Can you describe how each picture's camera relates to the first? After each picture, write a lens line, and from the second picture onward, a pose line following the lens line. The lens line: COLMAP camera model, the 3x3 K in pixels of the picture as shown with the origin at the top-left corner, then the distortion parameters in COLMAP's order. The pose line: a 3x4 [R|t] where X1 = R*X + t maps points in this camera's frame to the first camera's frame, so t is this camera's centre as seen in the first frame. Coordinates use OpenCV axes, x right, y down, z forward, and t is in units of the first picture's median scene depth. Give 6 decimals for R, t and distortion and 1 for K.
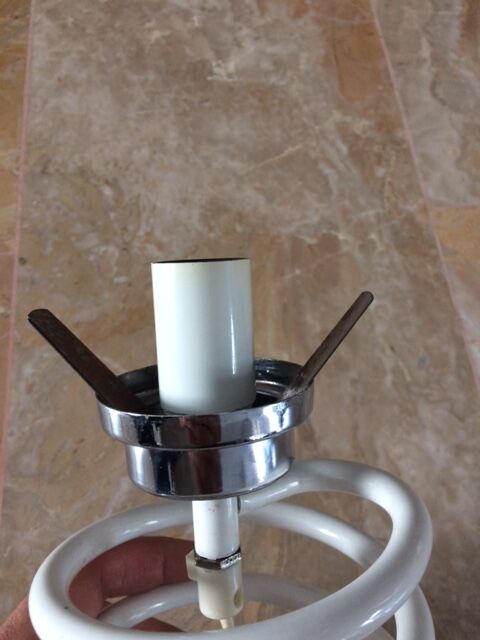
lens RADIAL K [[542.1, 0, 239.4], [0, 542.1, 323.6], [0, 0, 1]] dist [0.044024, -0.061334]
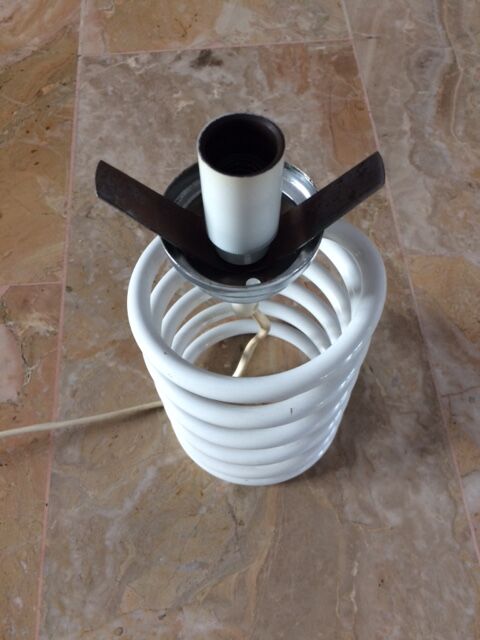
lens RADIAL K [[542.1, 0, 240.5], [0, 542.1, 317.8], [0, 0, 1]] dist [0.044024, -0.061334]
pose [[0.999570, 0.029215, 0.002631, -0.017480], [-0.028975, 0.997347, -0.066773, 0.018846], [-0.004575, 0.066668, 0.997765, -0.201728]]
